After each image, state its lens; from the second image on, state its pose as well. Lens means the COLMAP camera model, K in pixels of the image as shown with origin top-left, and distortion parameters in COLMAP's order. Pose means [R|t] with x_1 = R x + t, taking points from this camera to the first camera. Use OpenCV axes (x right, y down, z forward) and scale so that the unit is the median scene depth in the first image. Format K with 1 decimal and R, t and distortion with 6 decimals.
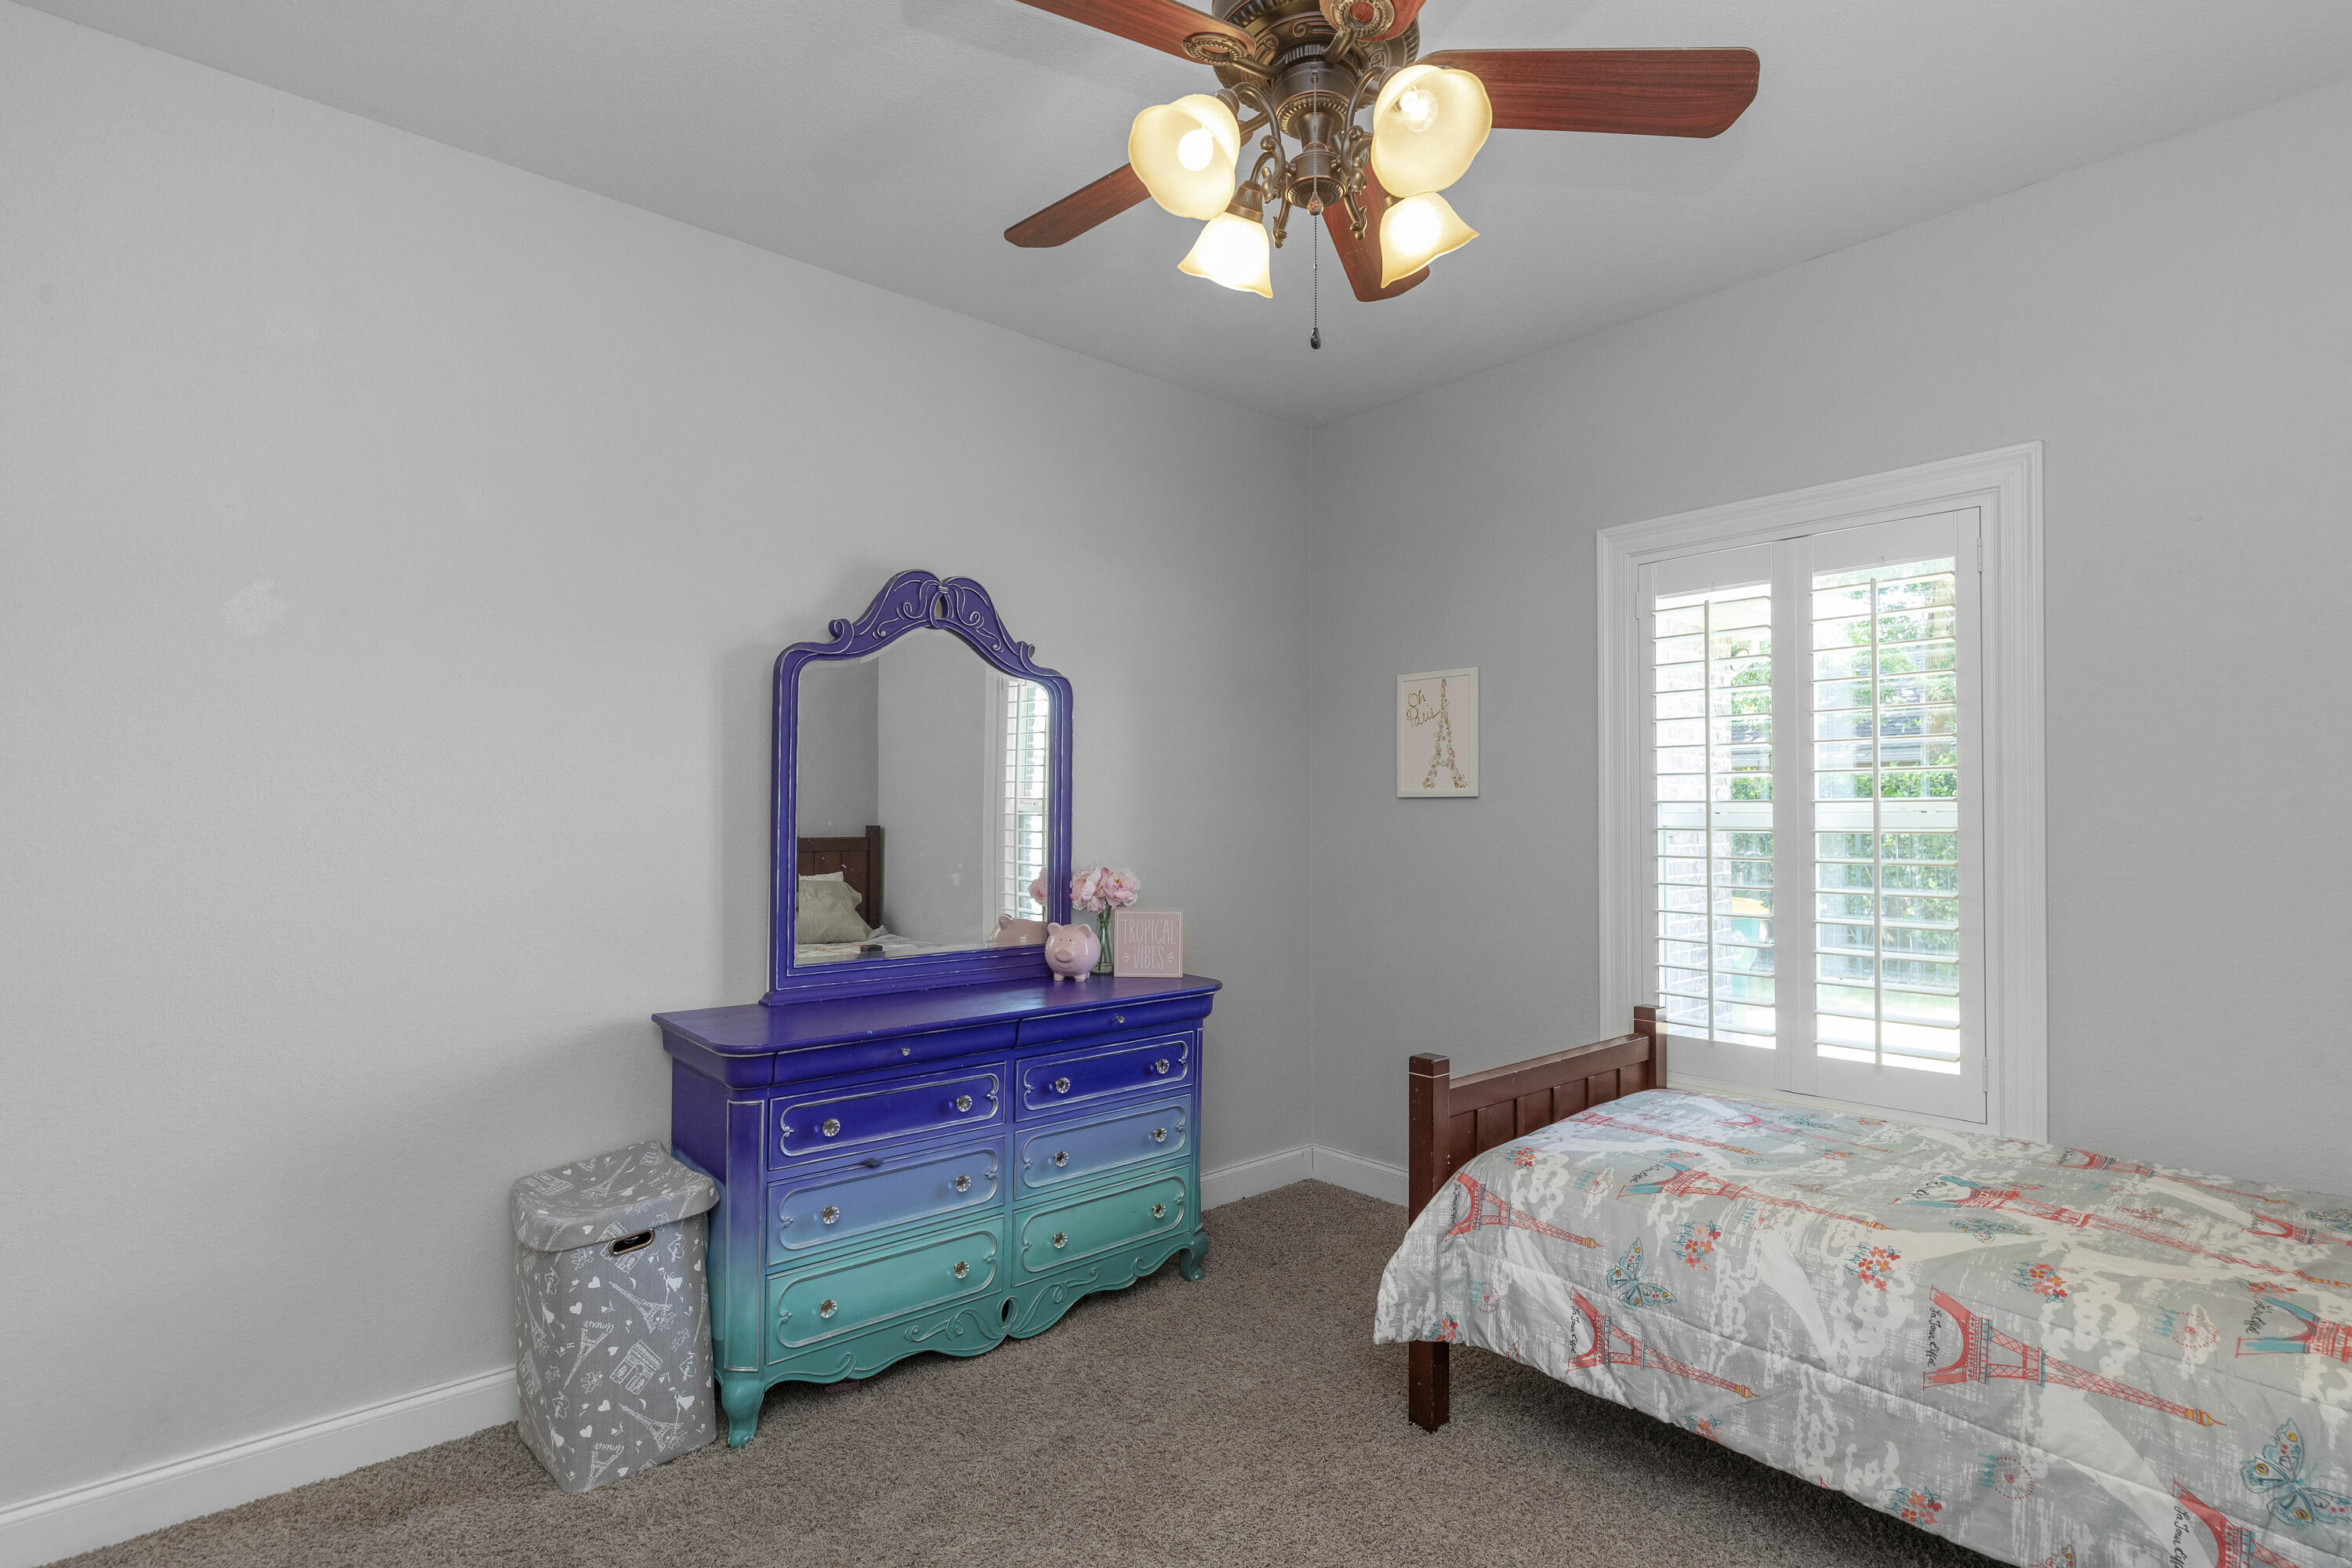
lens RADIAL K [[1151.2, 0, 1185.6], [0, 1151.2, 802.8], [0, 0, 1]] dist [-0.003804, 0.000172]
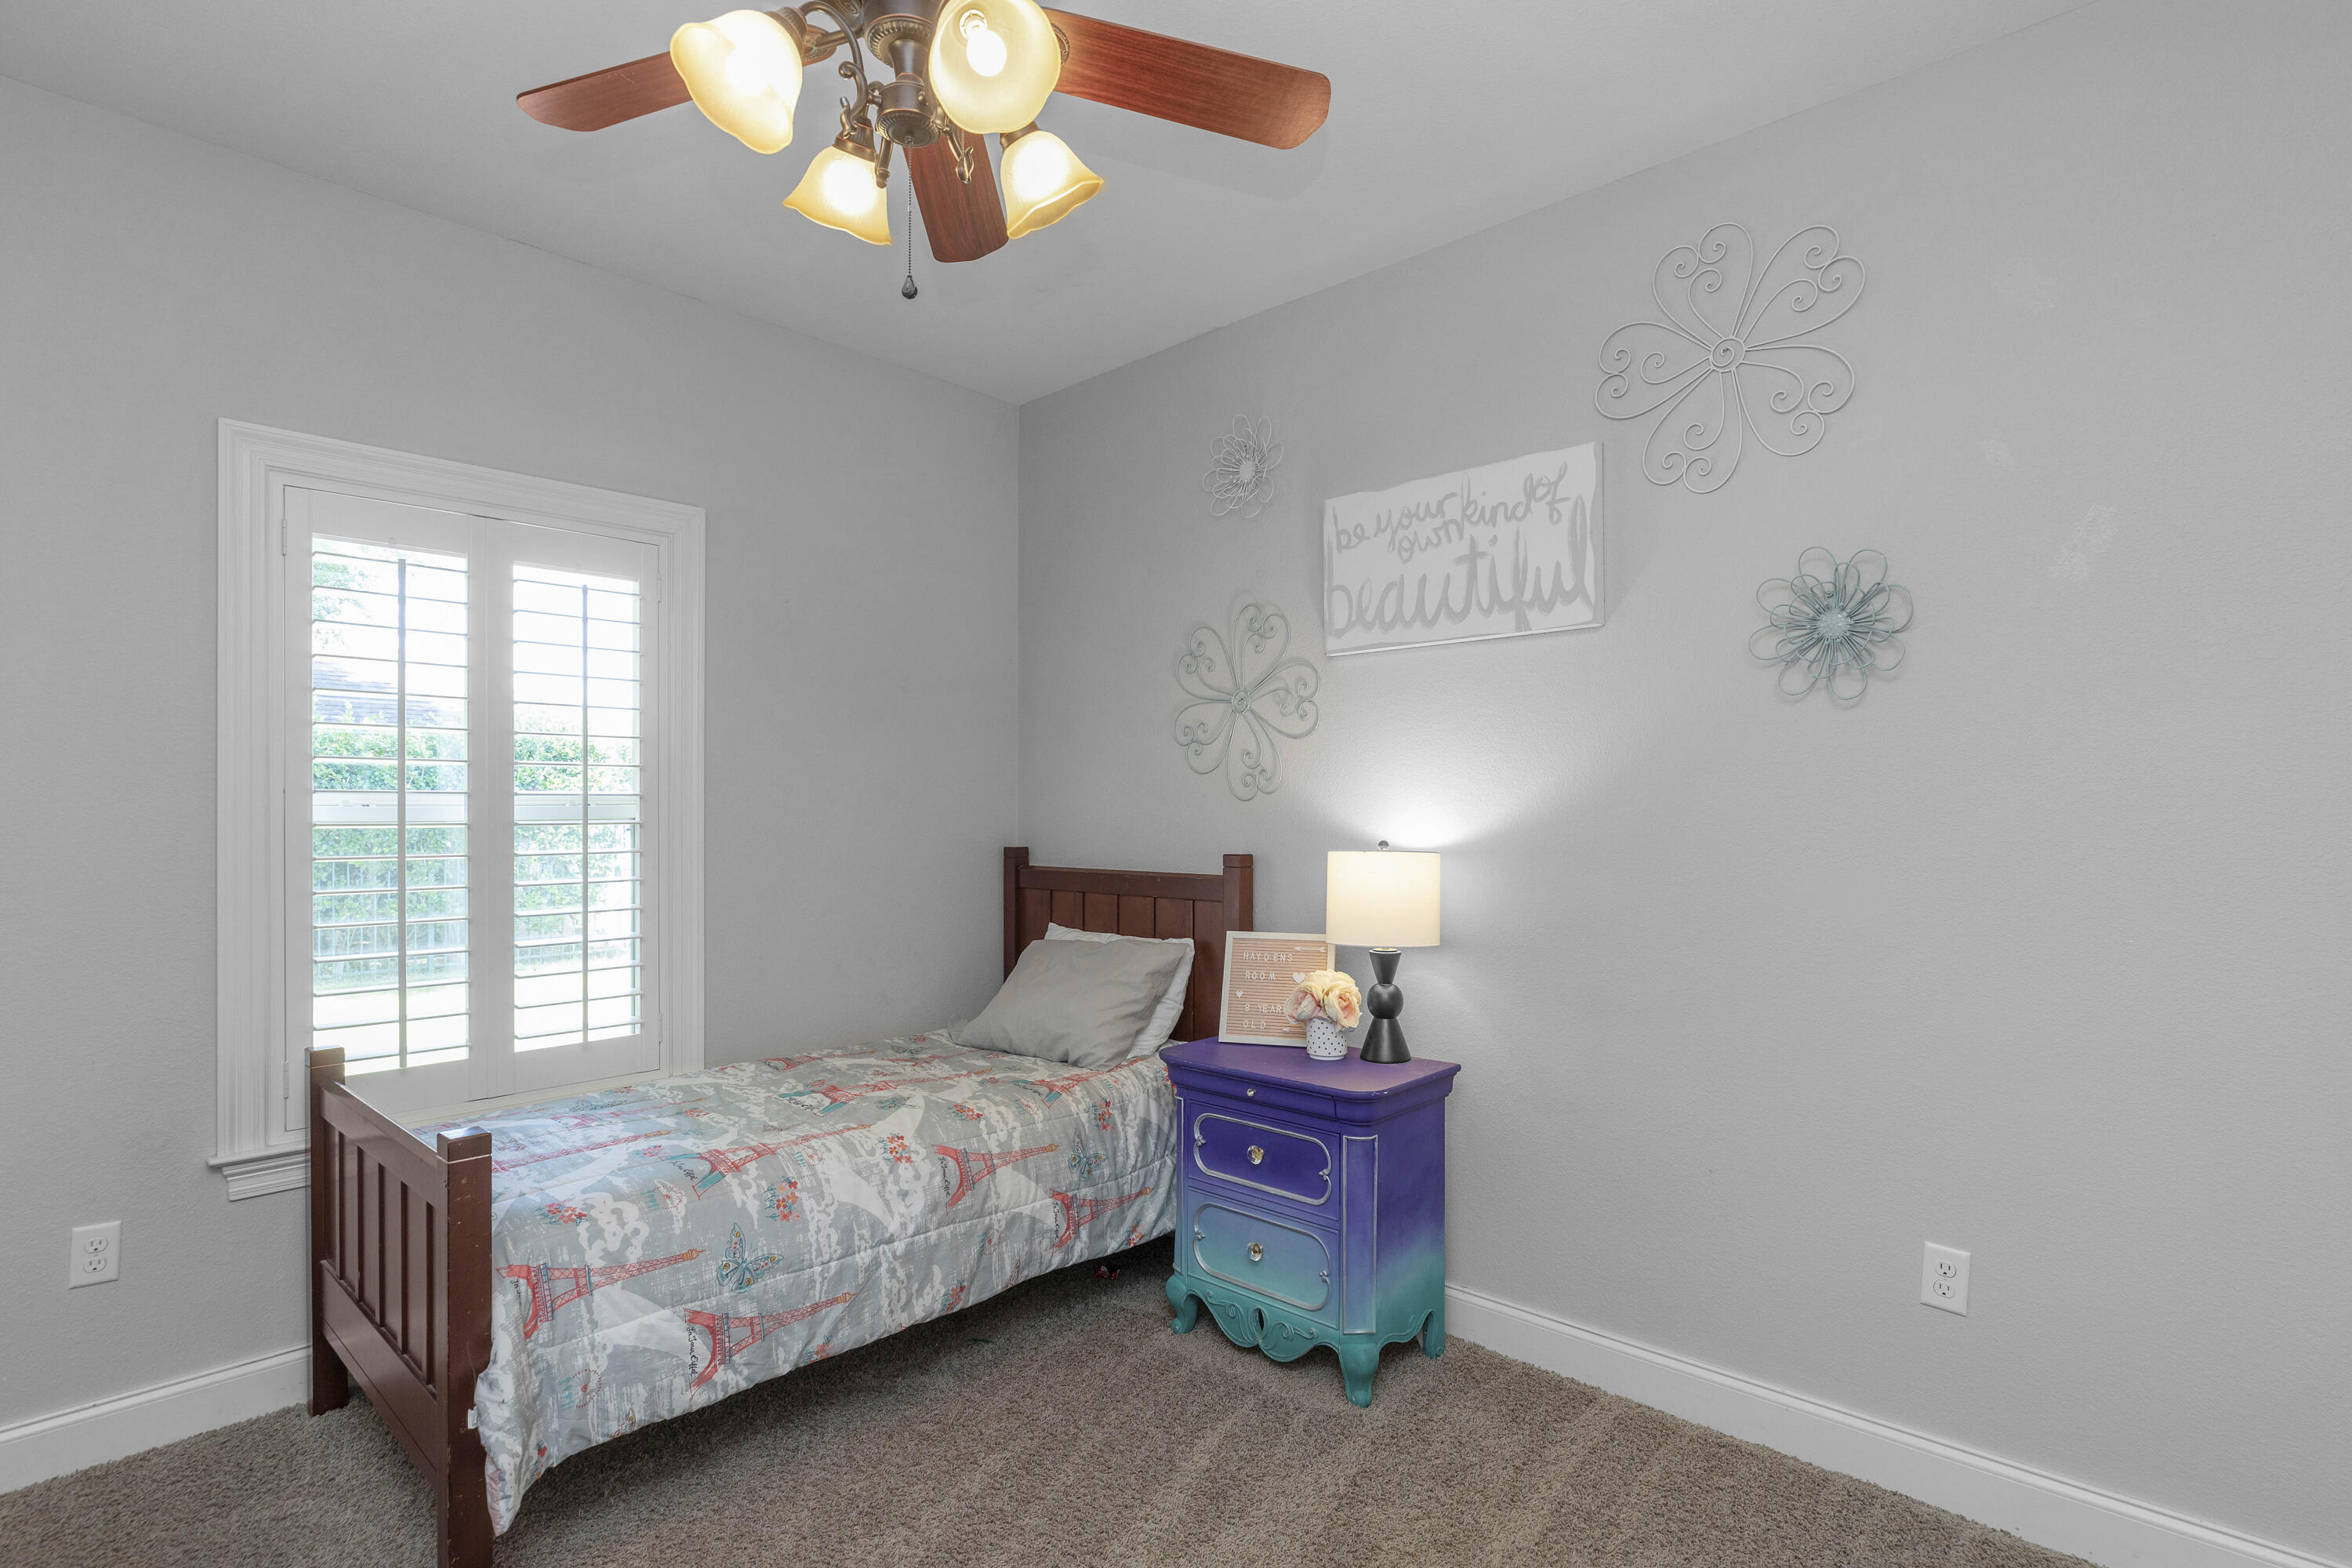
lens RADIAL K [[1165.2, 0, 1177.8], [0, 1165.2, 804.9], [0, 0, 1]] dist [-0.002412, 0.001097]
pose [[-0.100211, 0.004155, 0.994958, -0.677602], [-0.010102, 0.999935, -0.005193, 0.010150], [-0.994915, -0.010572, -0.100163, 0.724751]]
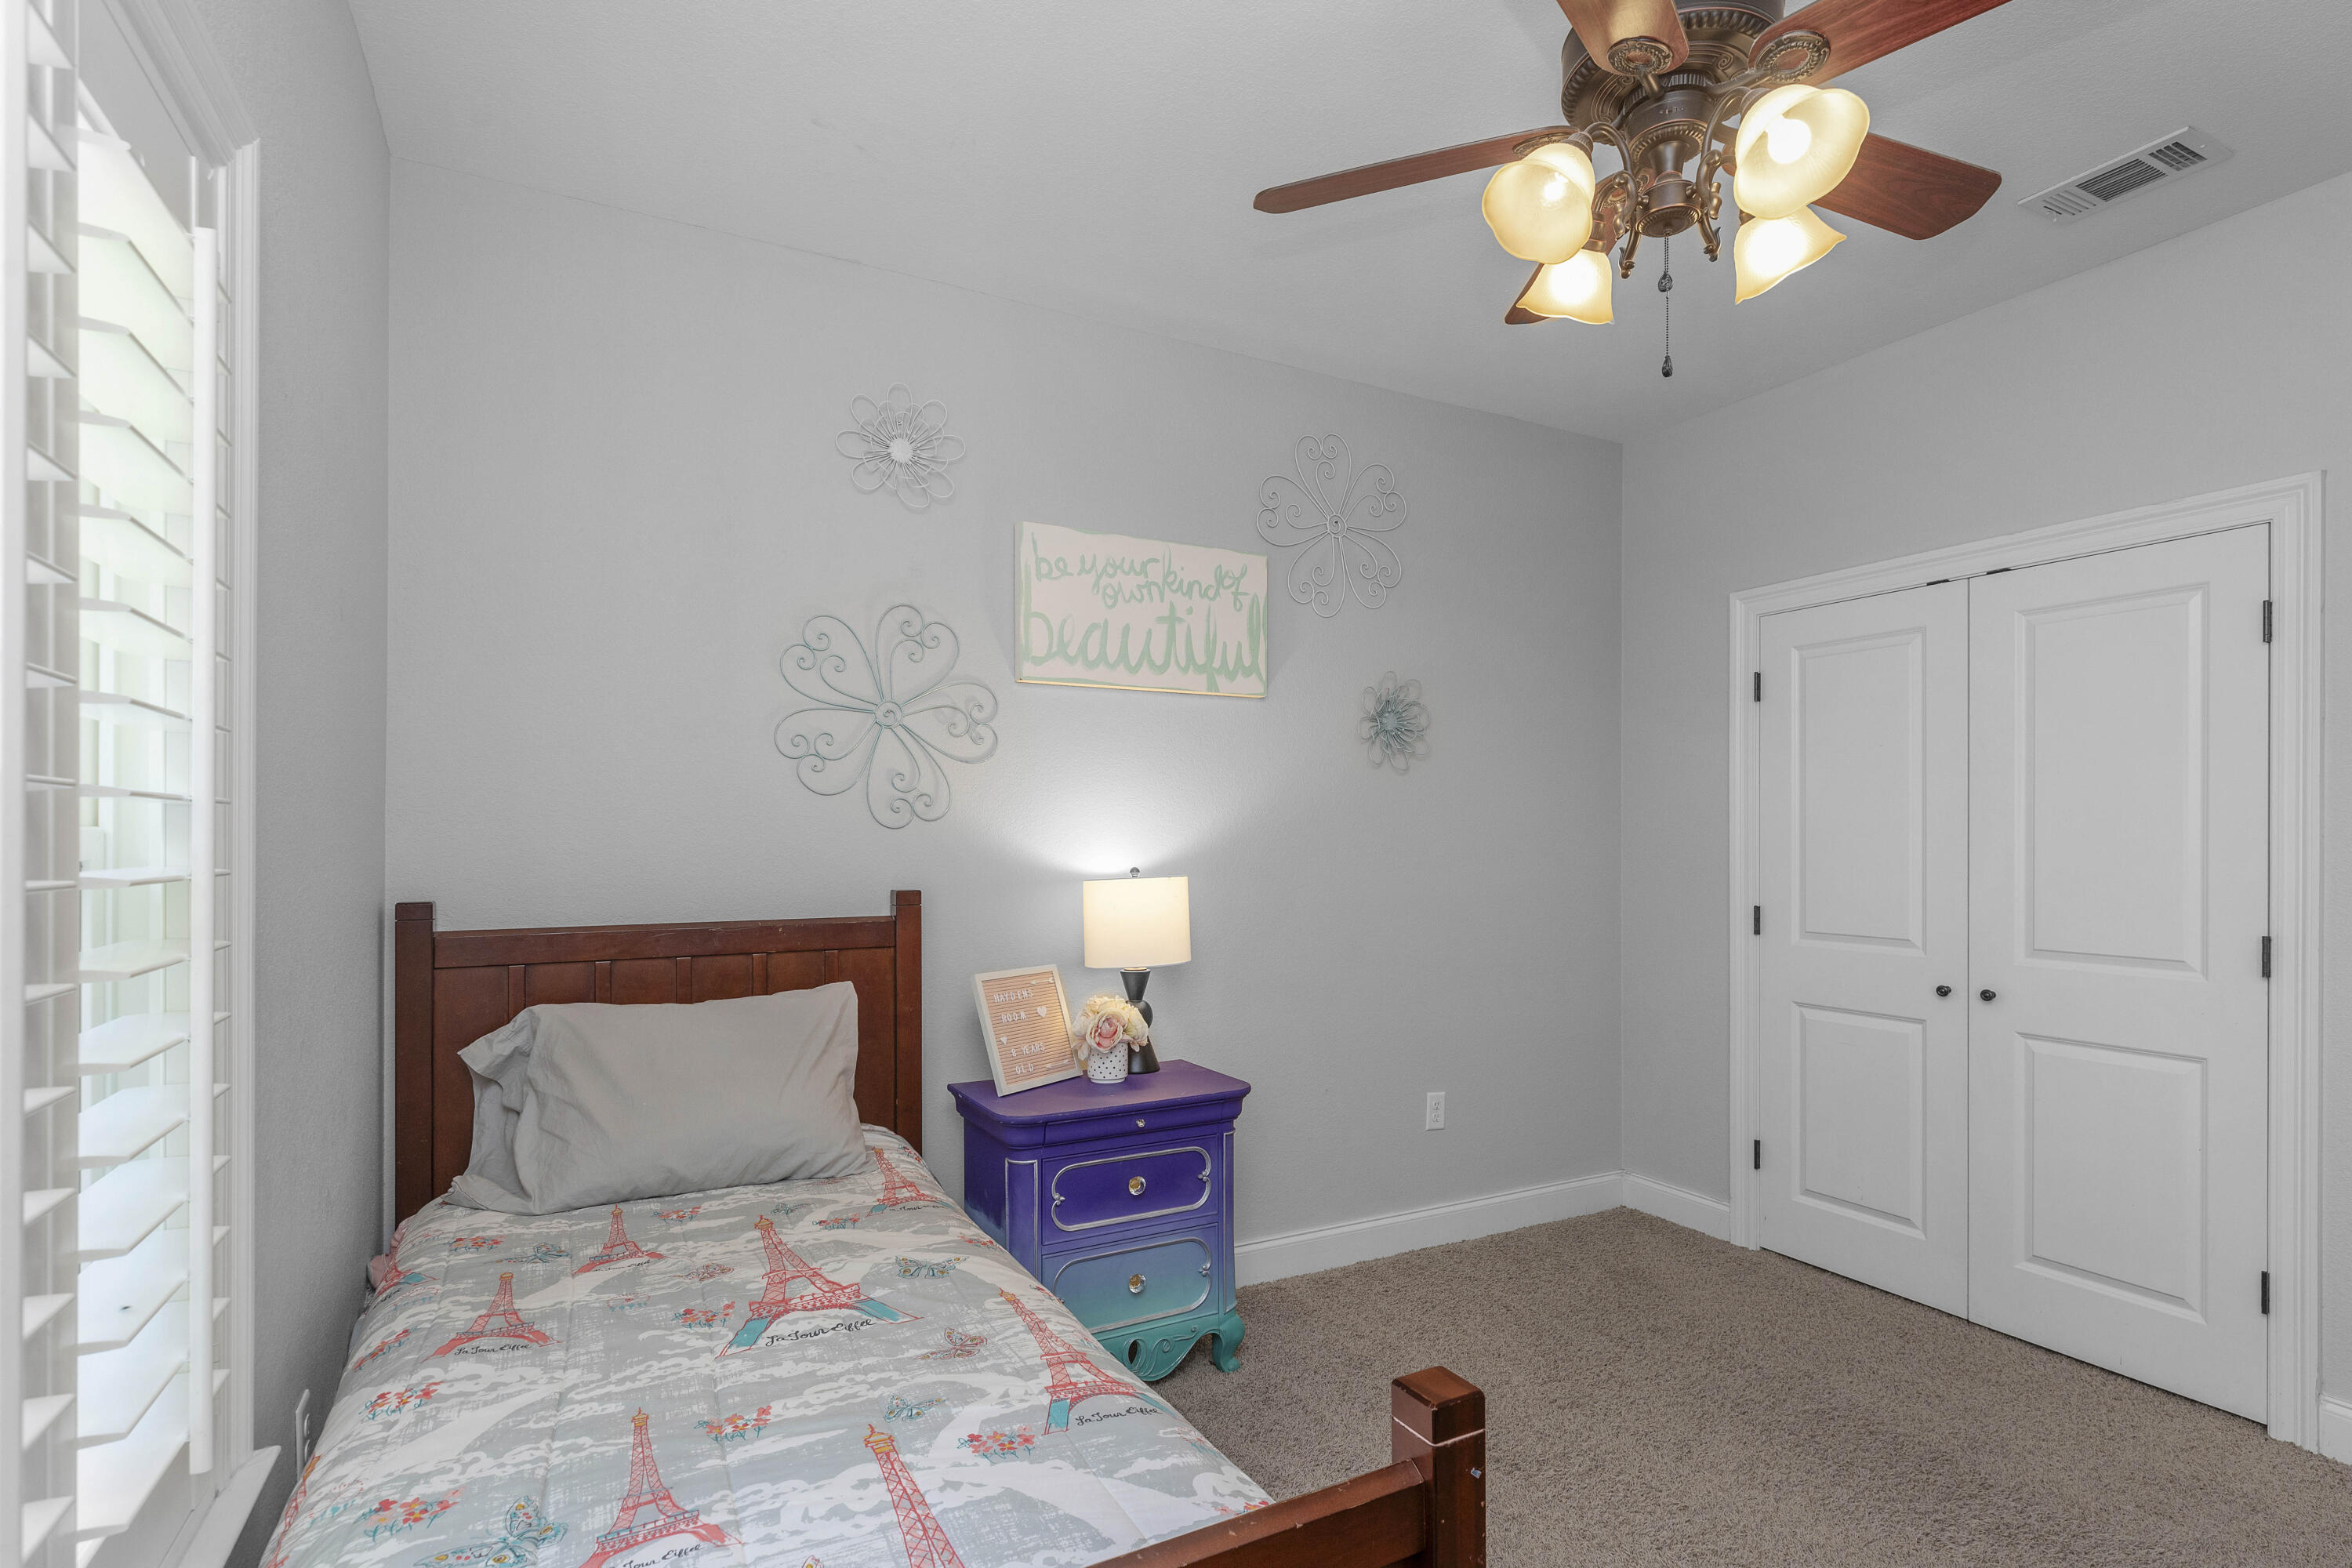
lens RADIAL K [[1094.9, 0, 1218.9], [0, 1094.9, 844.3], [0, 0, 1]] dist [0.004829, 0.000369]
pose [[-0.973967, 0.003821, 0.226659, 0.230358], [0.001655, 0.999951, -0.009742, 0.026582], [-0.226685, -0.009114, -0.973926, 1.653873]]
